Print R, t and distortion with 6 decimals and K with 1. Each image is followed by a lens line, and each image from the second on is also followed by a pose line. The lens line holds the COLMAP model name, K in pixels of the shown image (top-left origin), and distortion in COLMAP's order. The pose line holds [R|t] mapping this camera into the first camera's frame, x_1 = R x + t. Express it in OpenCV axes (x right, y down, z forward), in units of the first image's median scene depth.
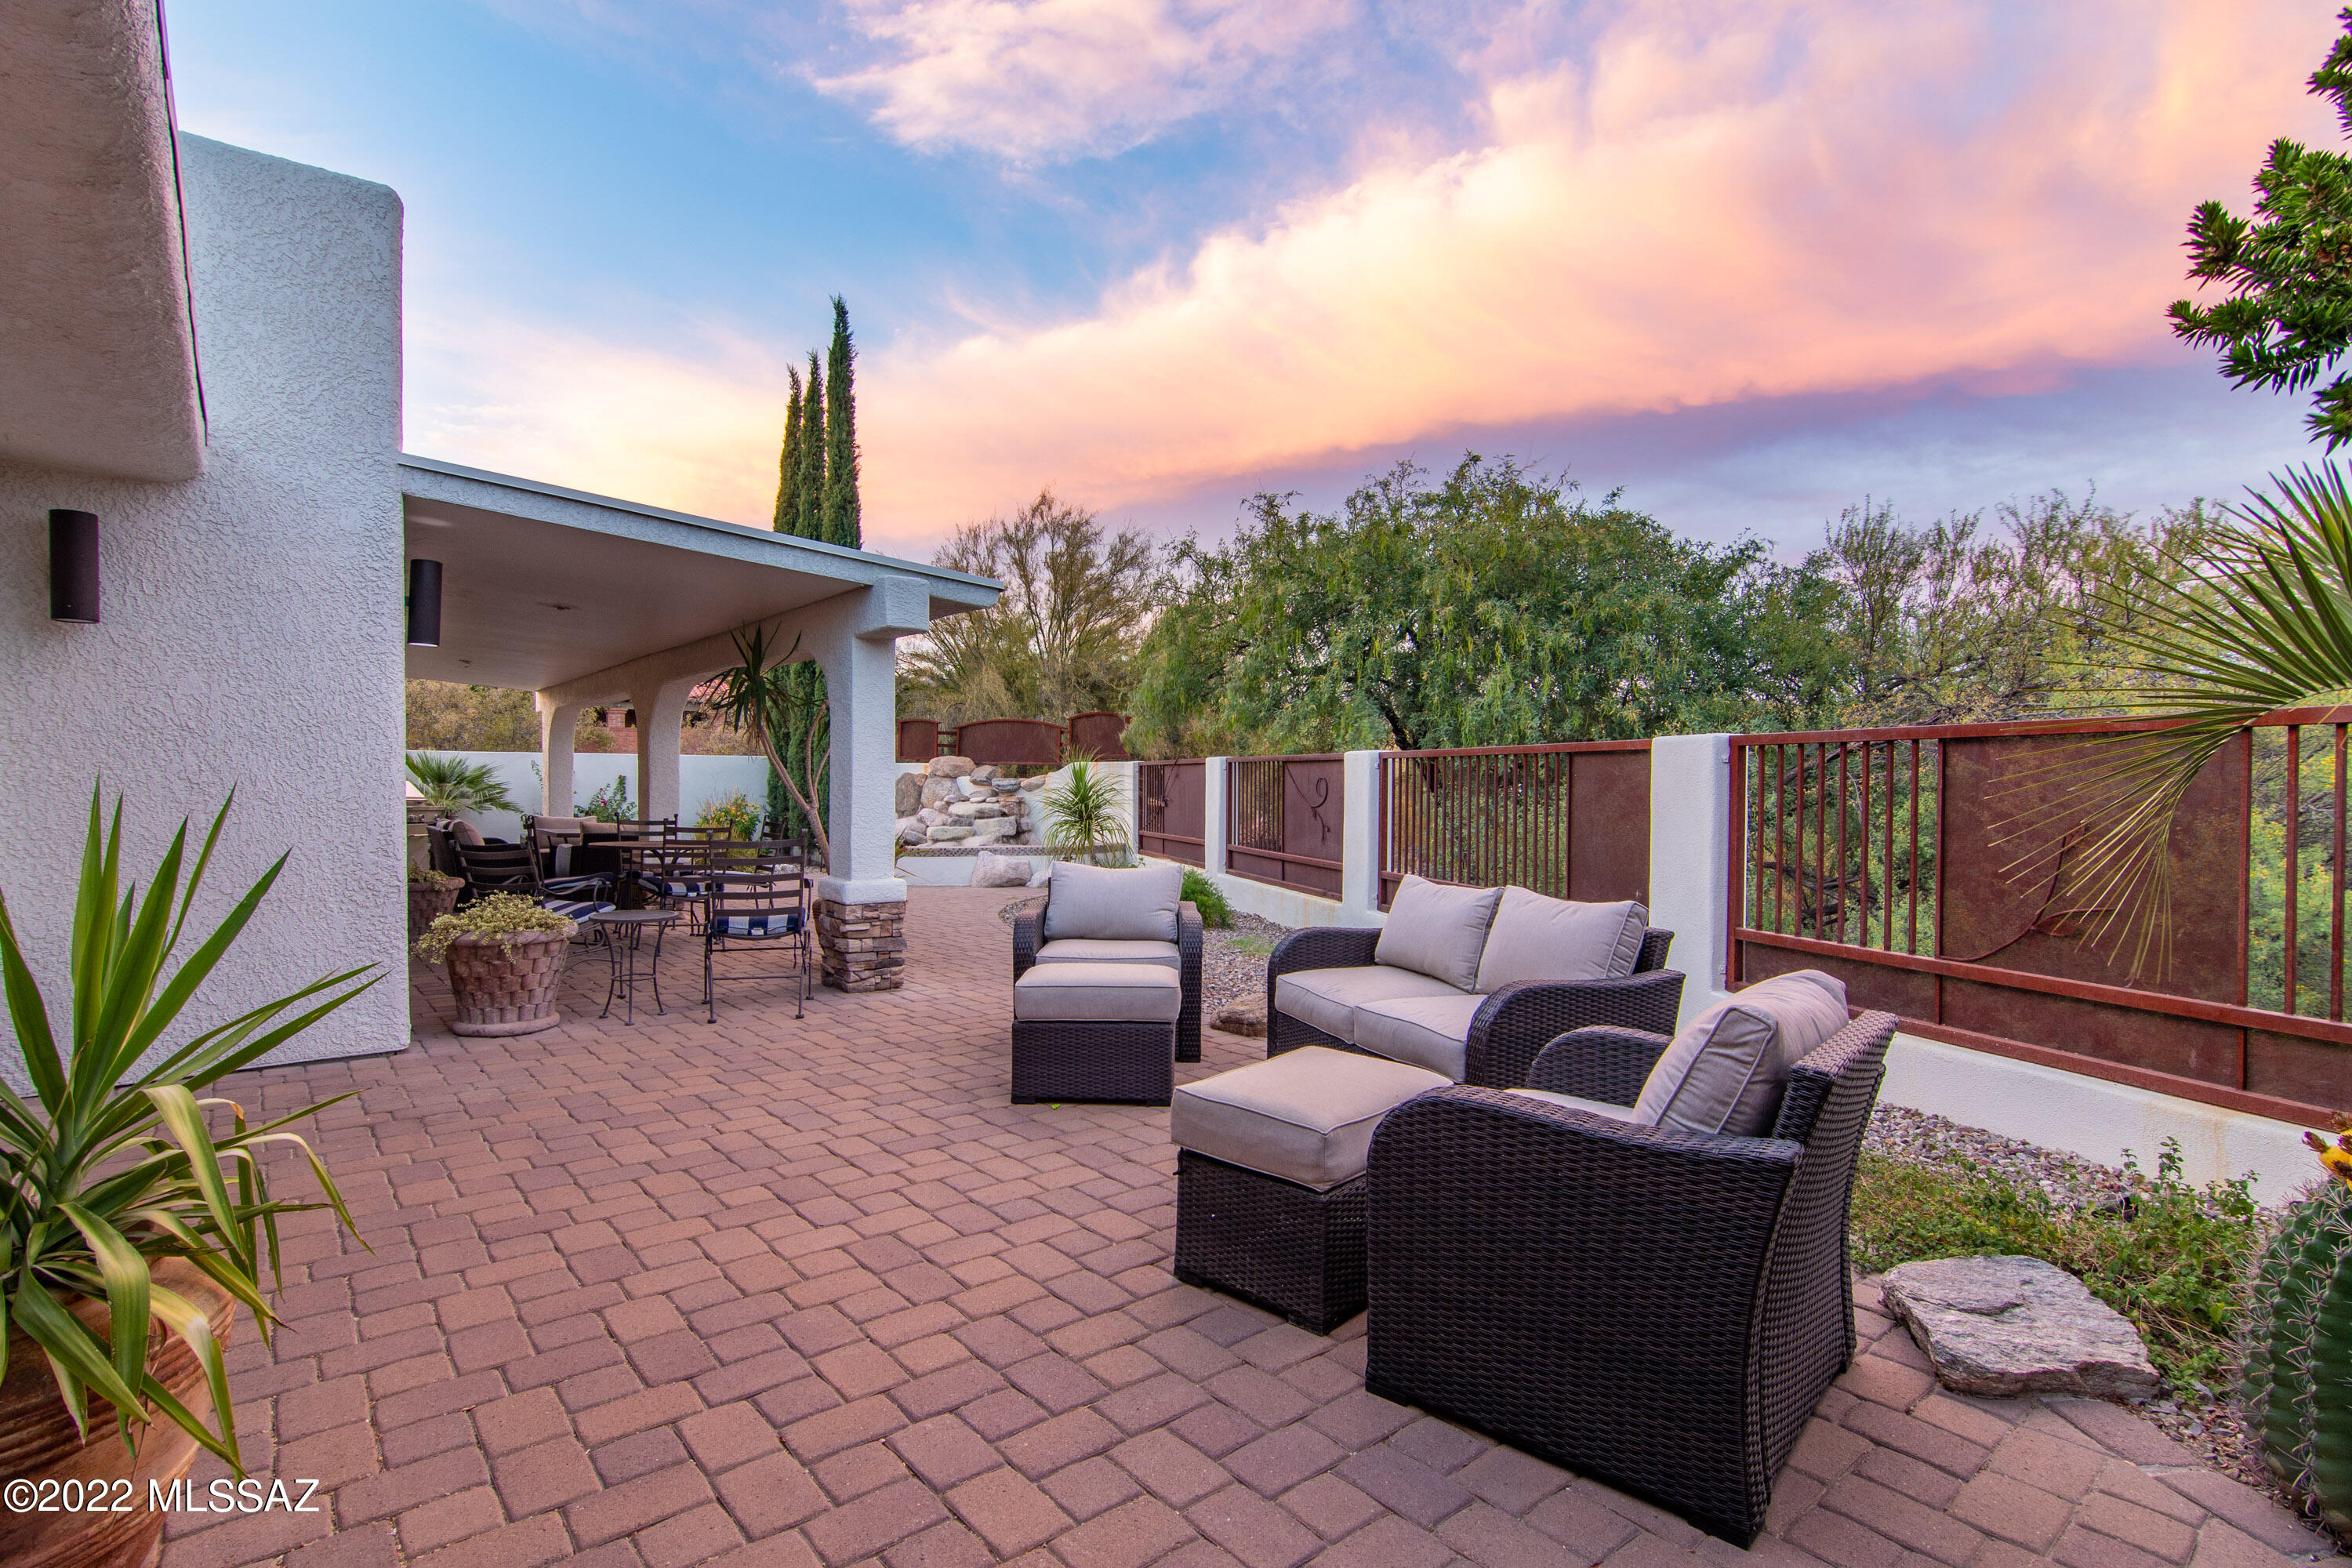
lens RADIAL K [[1169.1, 0, 1204.9], [0, 1169.1, 786.6], [0, 0, 1]] dist [-0.002191, 0.000508]
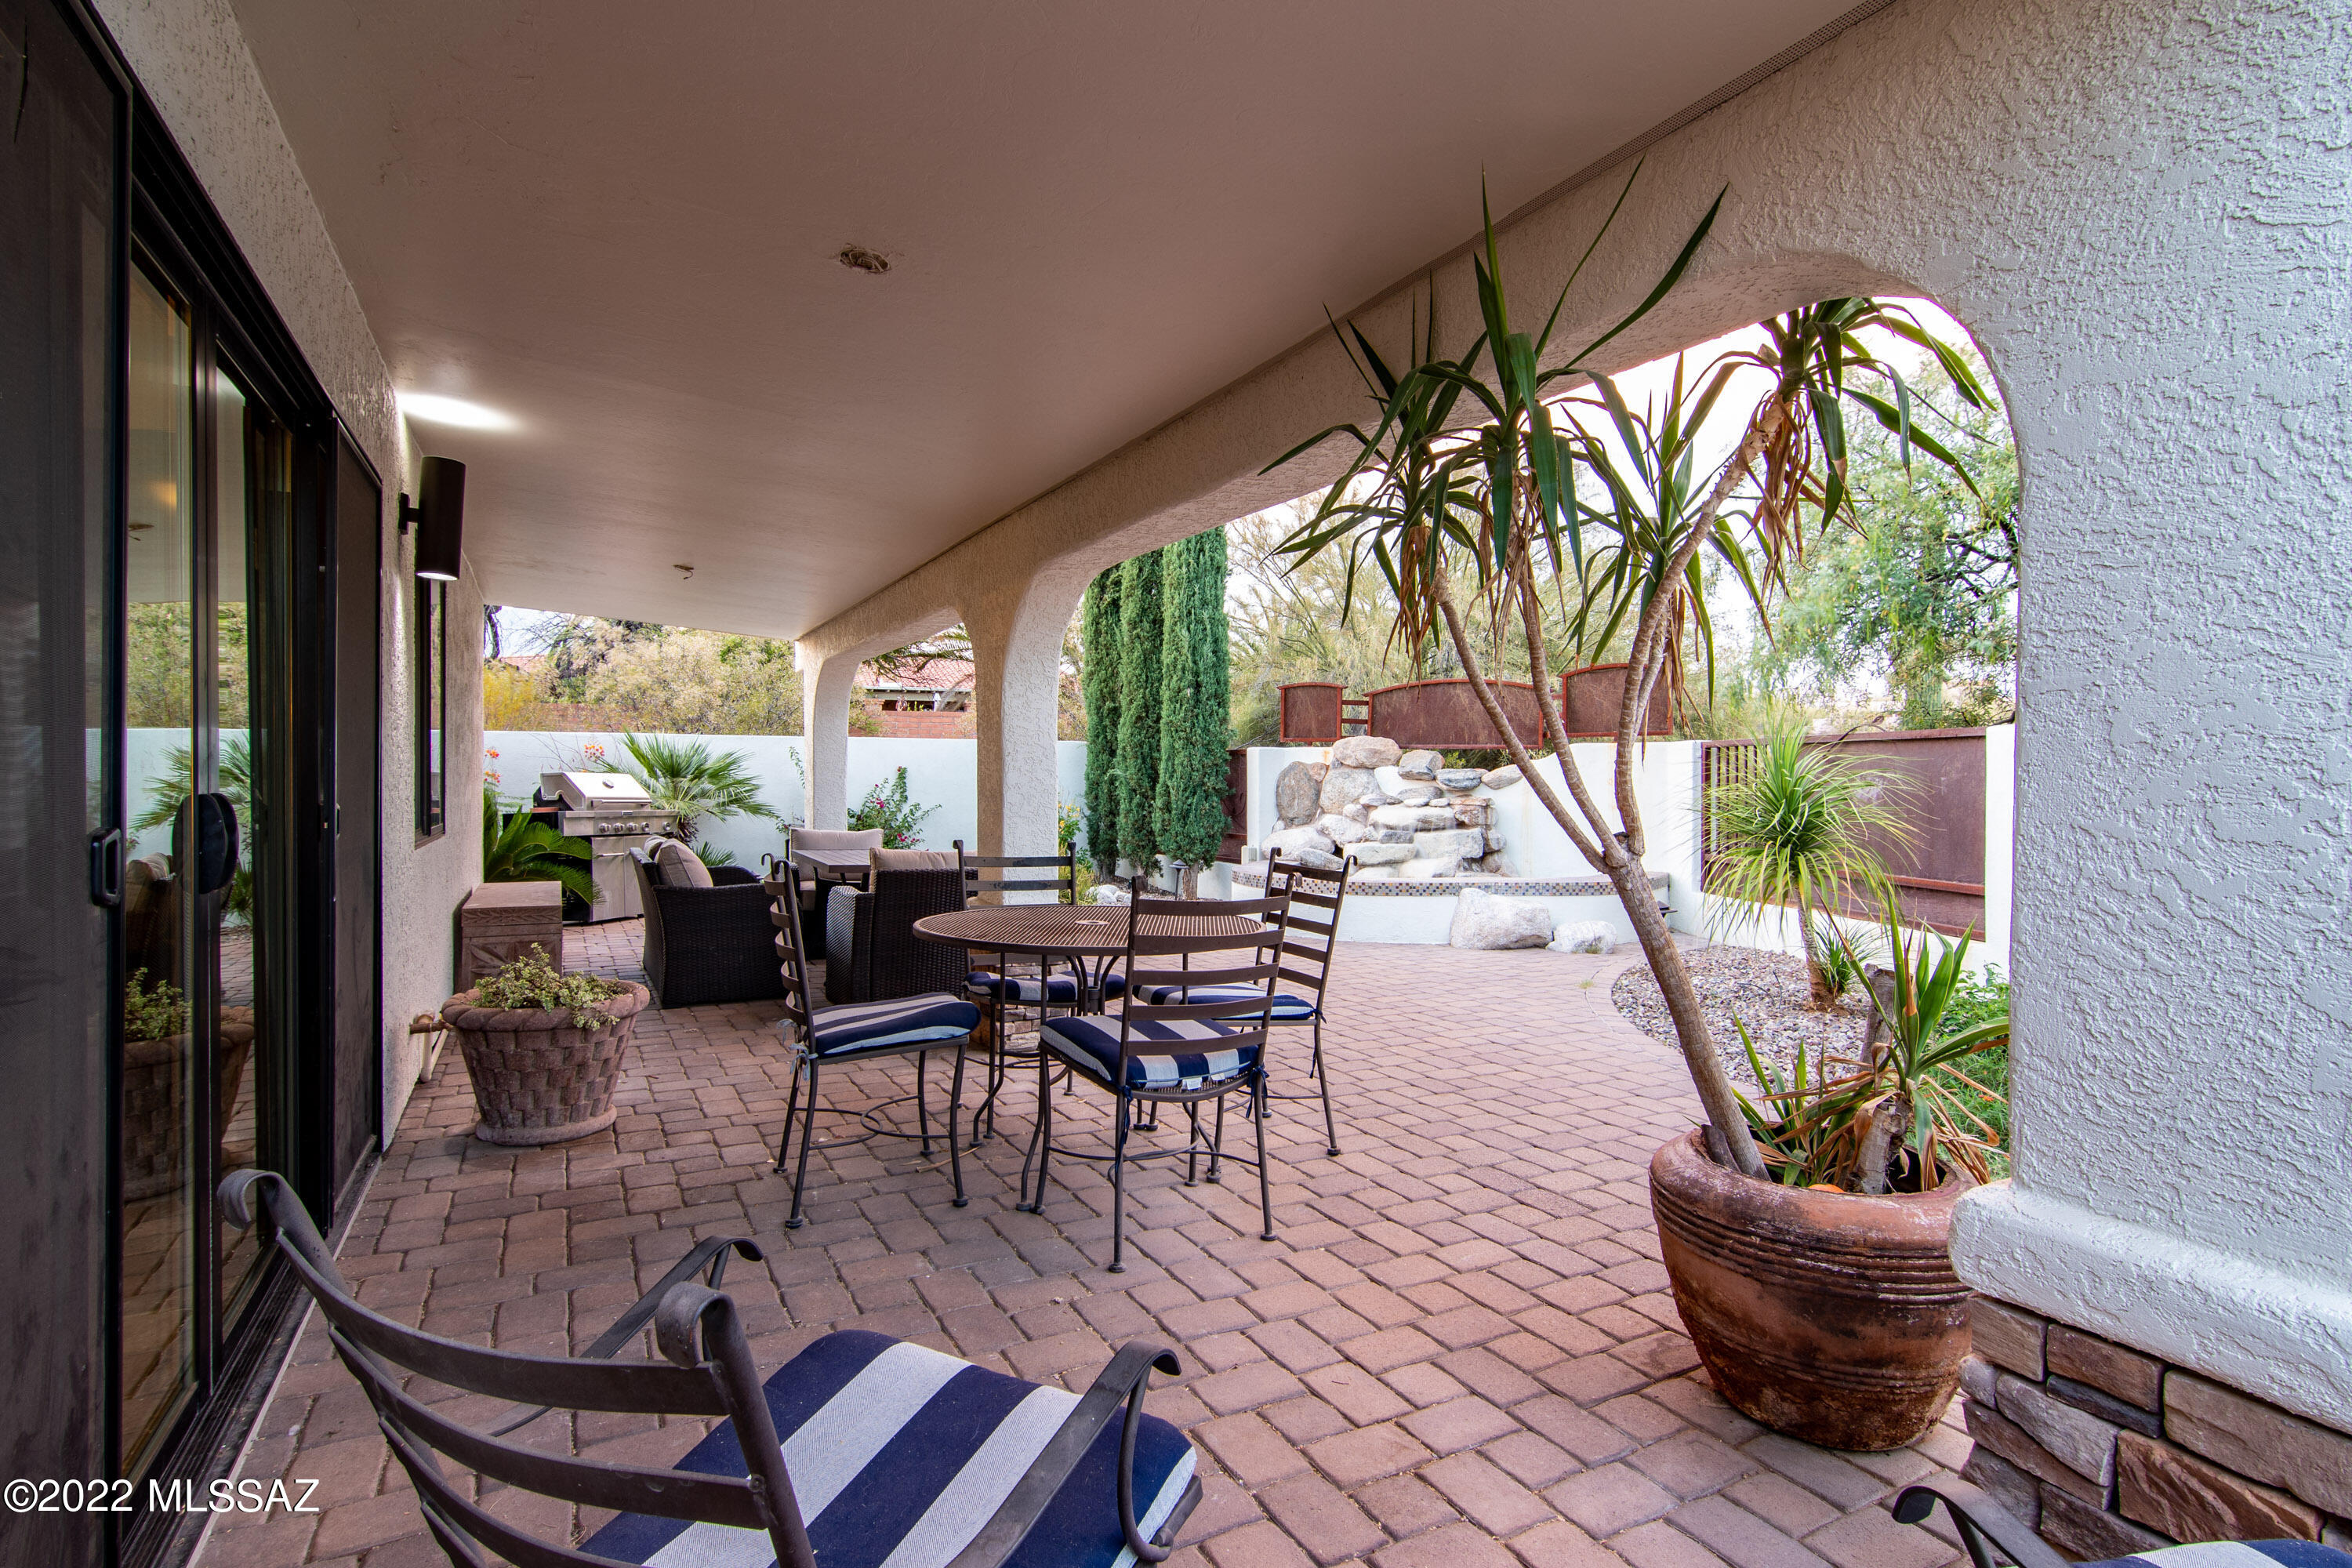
lens RADIAL K [[1134.8, 0, 1176.0], [0, 1134.8, 784.0], [0, 0, 1]] dist [0.001355, 0.000143]
pose [[0.980689, -0.000057, -0.195575, -0.196236], [0.000349, 0.999999, 0.001459, 0.000162], [0.195575, -0.001499, 0.980688, 0.342478]]
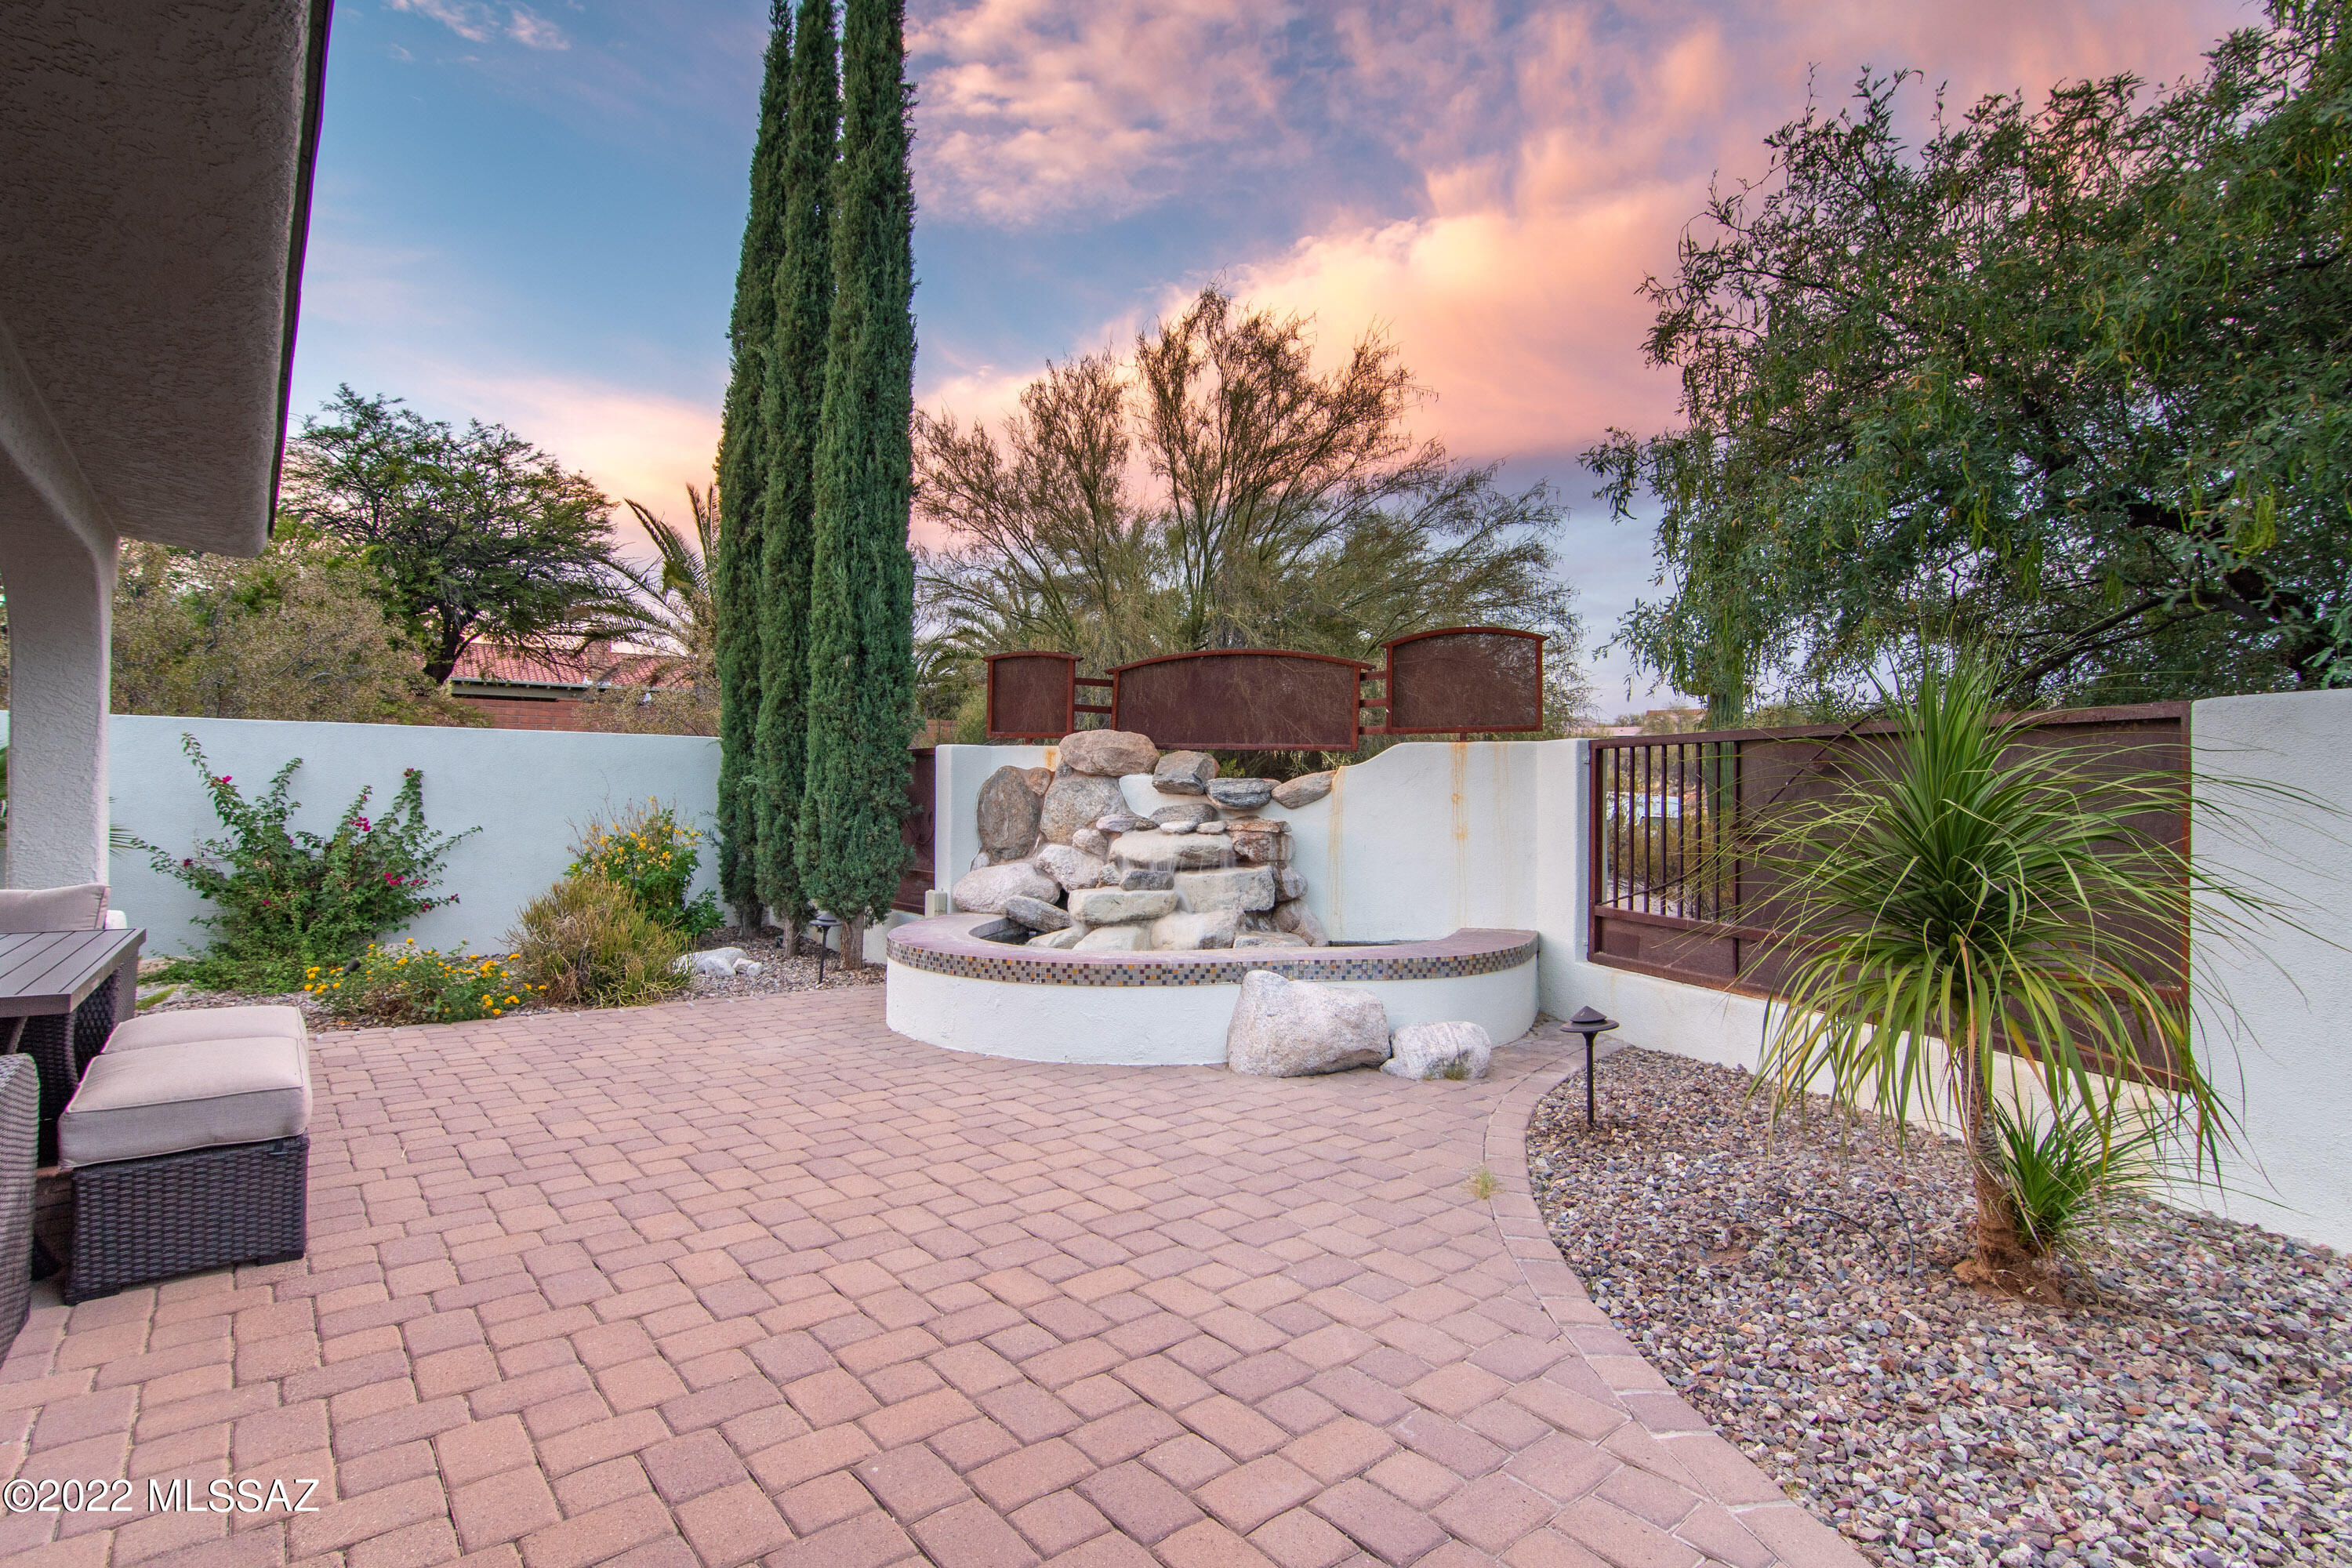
lens RADIAL K [[1140.5, 0, 1138.8], [0, 1140.5, 760.1], [0, 0, 1]] dist [0.025964, -0.000335]
pose [[0.999420, 0.005179, -0.033658, -0.189303], [-0.006349, 0.999376, -0.034743, 0.001176], [0.033457, 0.034936, 0.998829, 0.553346]]
